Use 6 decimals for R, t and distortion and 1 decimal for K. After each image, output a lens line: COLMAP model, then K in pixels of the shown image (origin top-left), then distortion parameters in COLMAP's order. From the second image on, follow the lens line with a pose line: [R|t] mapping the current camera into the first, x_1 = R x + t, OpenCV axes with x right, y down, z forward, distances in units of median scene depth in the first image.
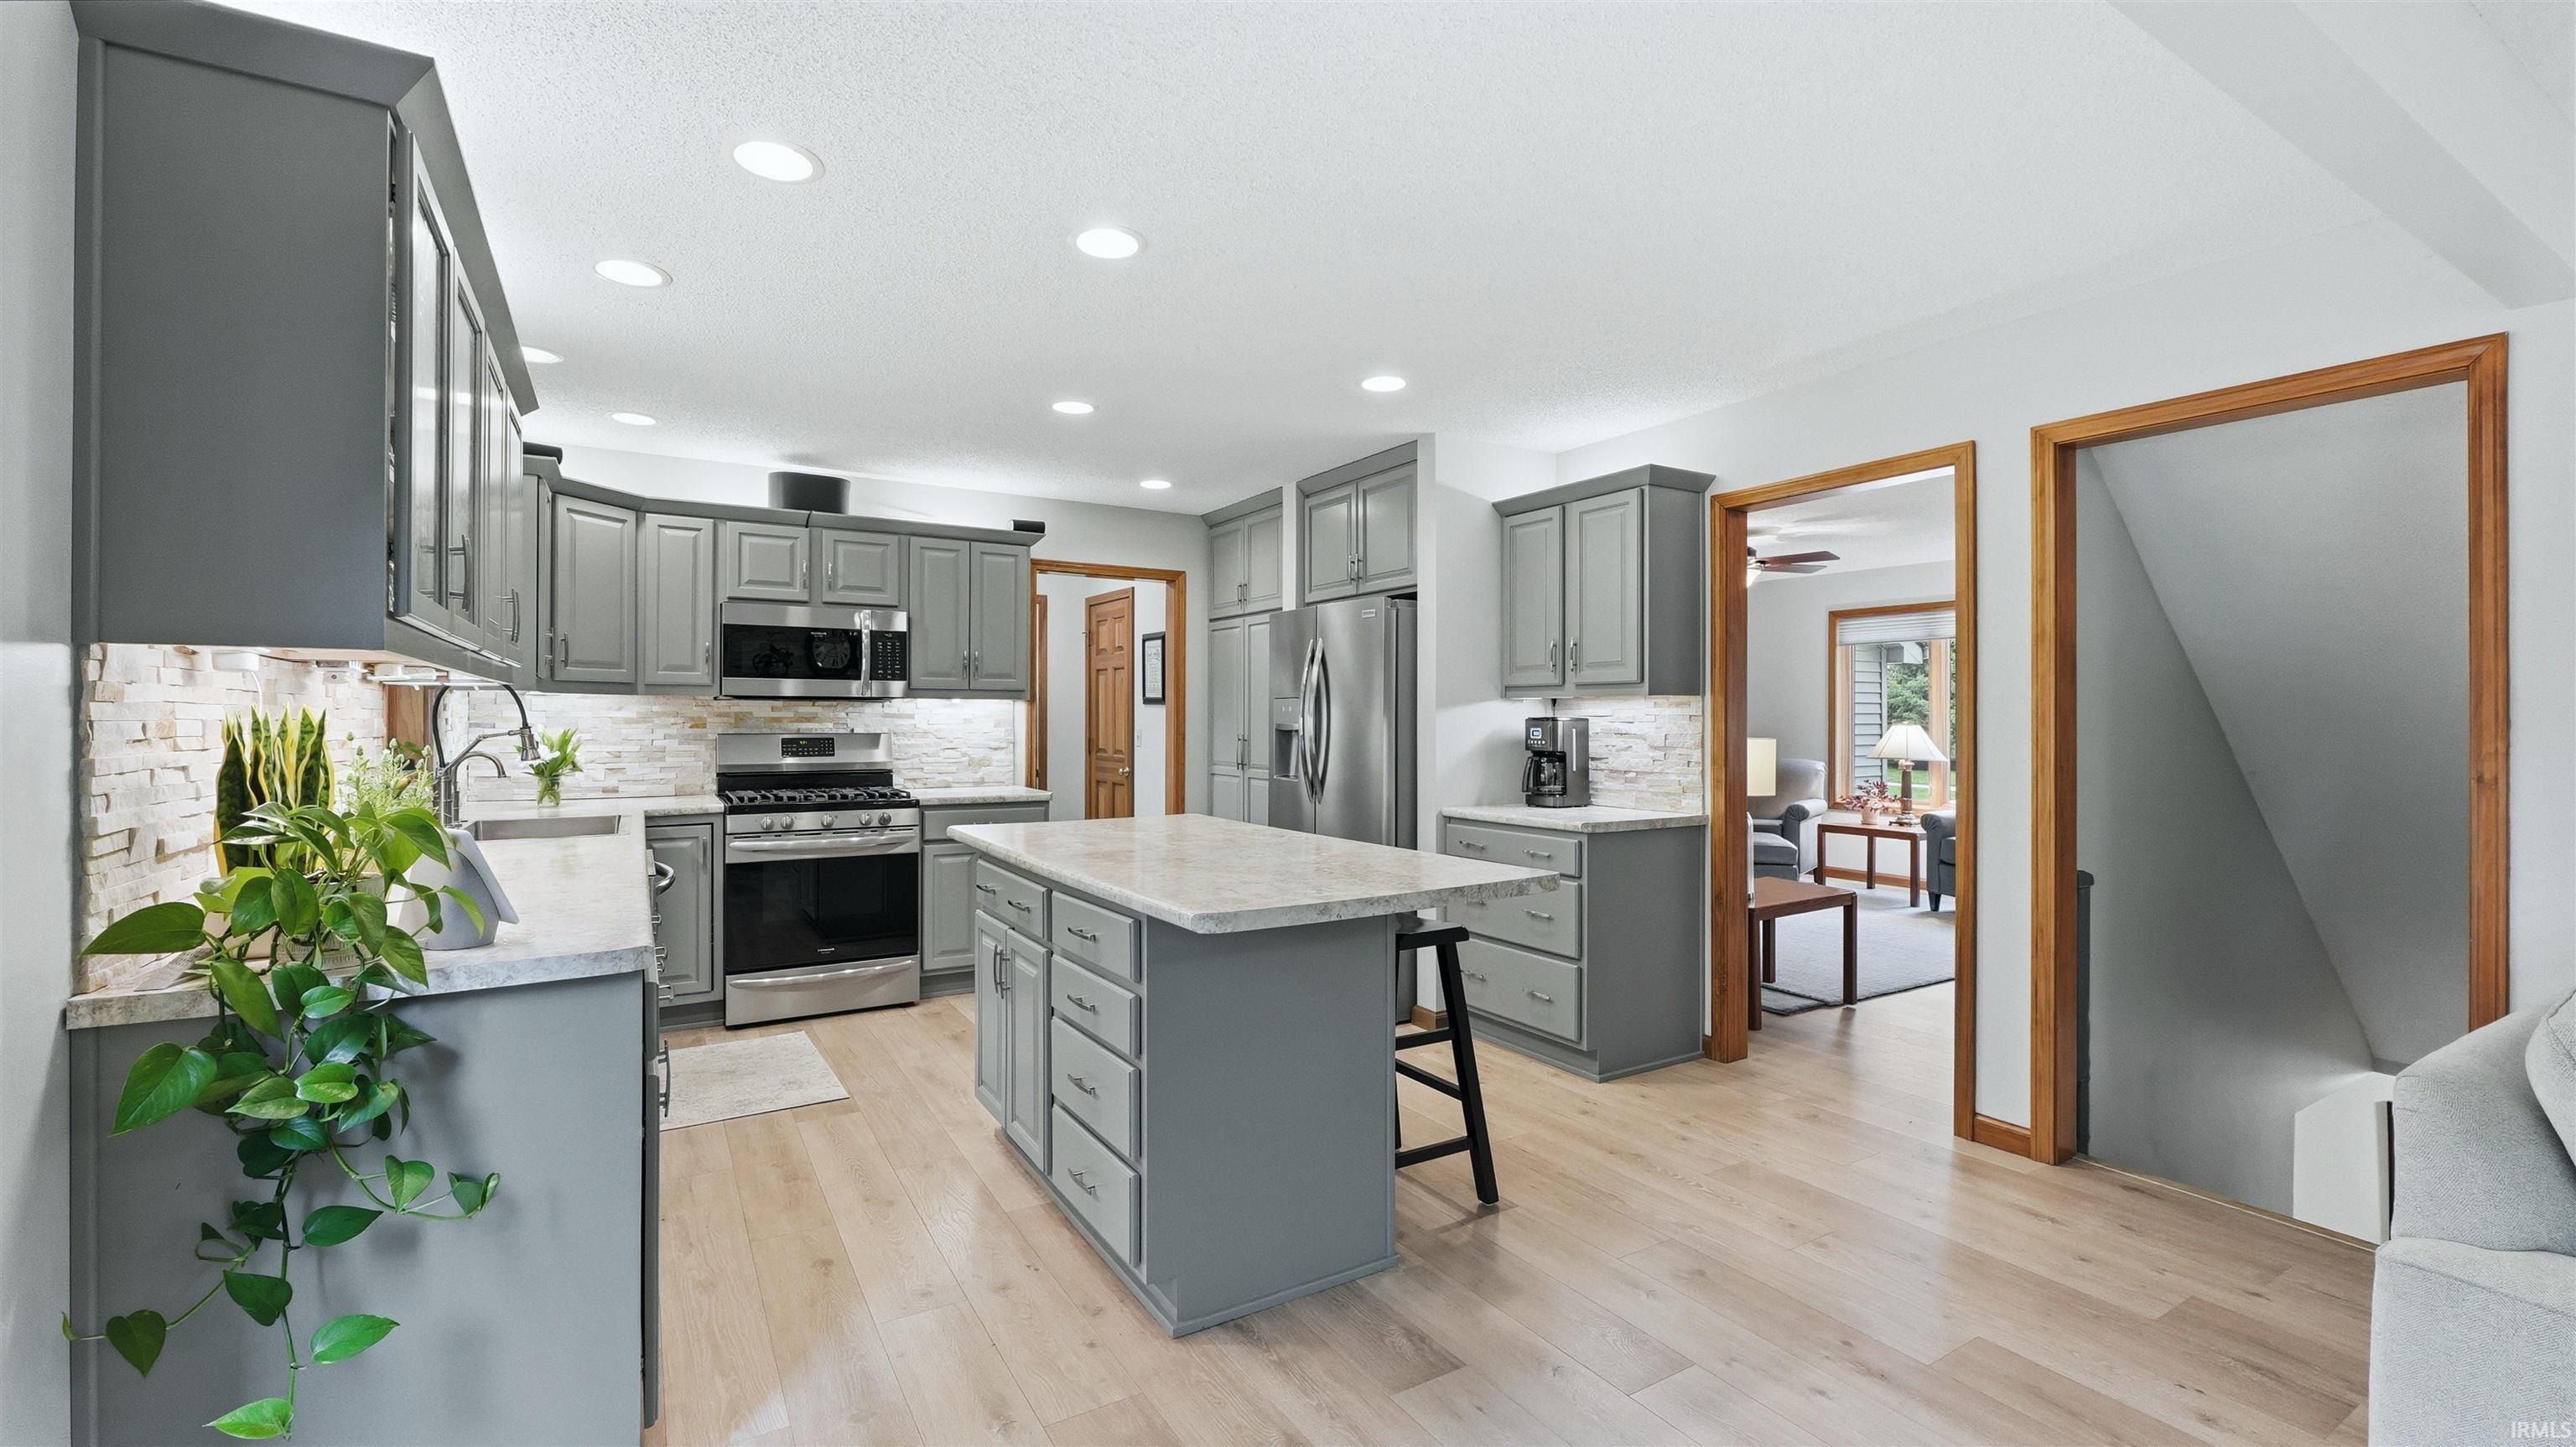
lens RADIAL K [[1072.0, 0, 1278.5], [0, 1072.0, 719.0], [0, 0, 1]] dist [-0.005734, 0.000202]
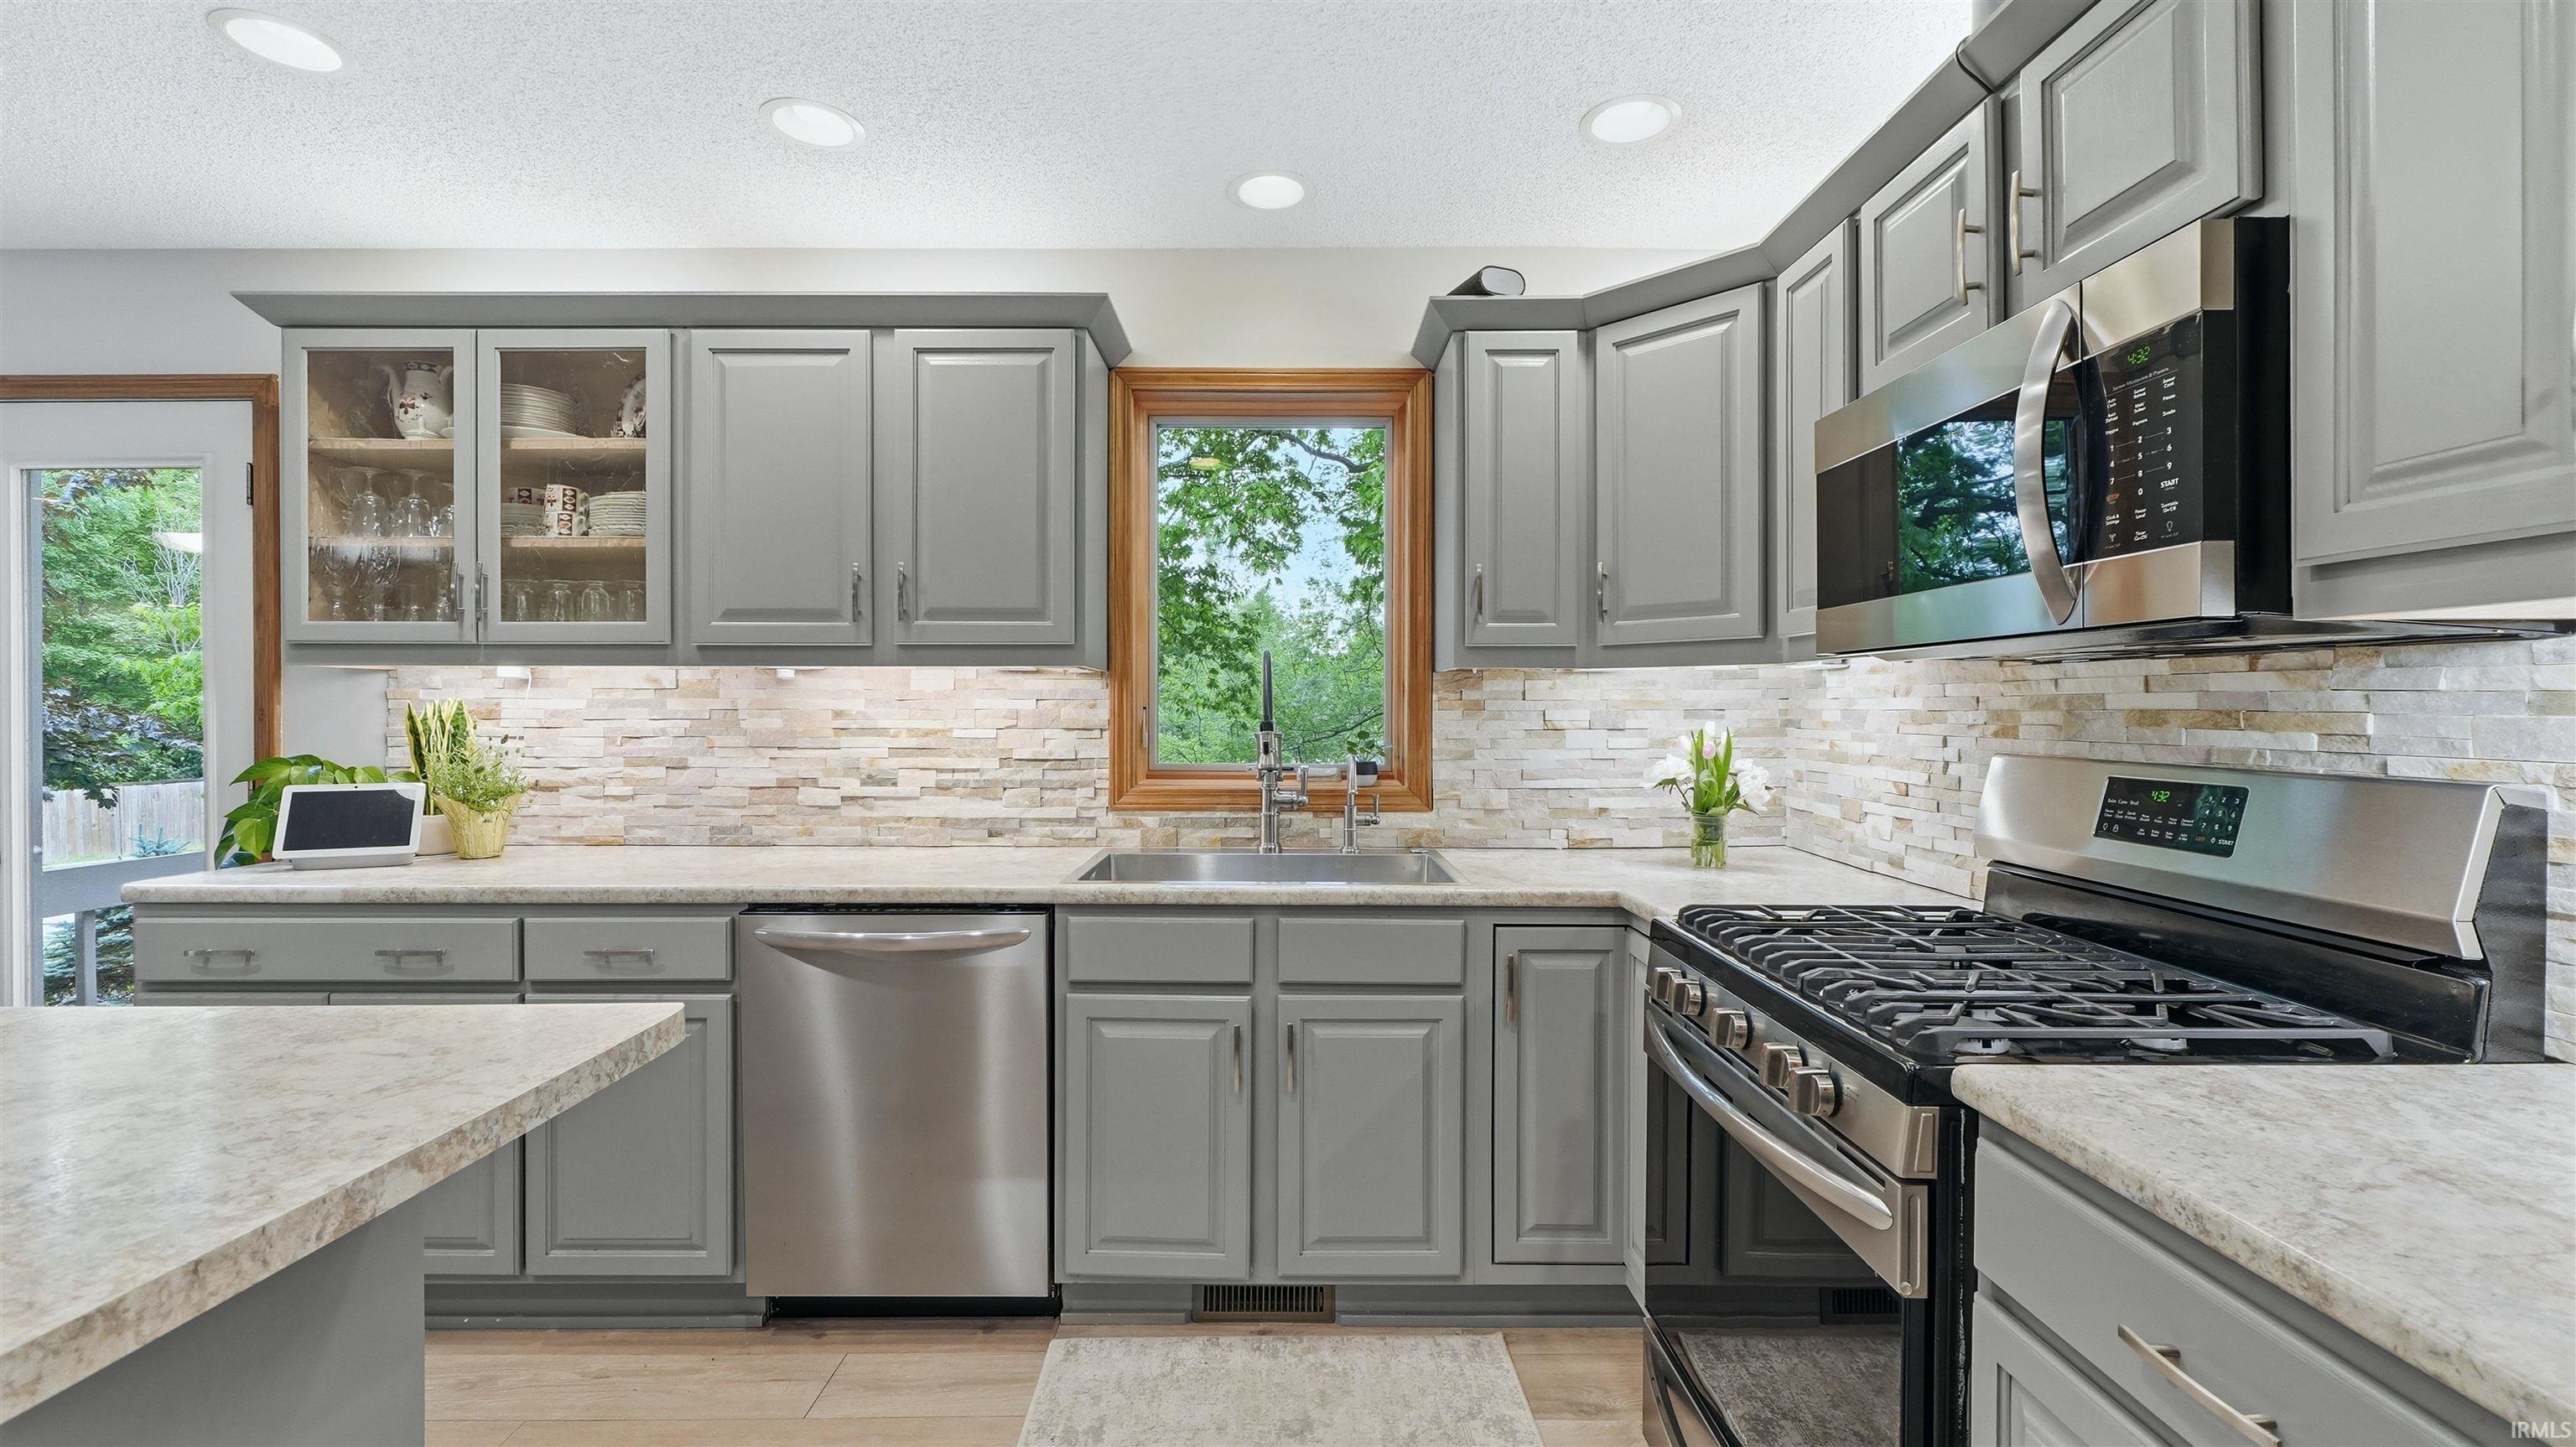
lens RADIAL K [[1072.0, 0, 1285.0], [0, 1072.0, 717.4], [0, 0, 1]] dist [-0.005734, 0.000202]
pose [[-0.513224, 0.004725, -0.858241, -0.076857], [-0.003861, 0.999962, 0.007815, -0.001081], [0.858246, 0.007325, -0.513187, 1.058098]]
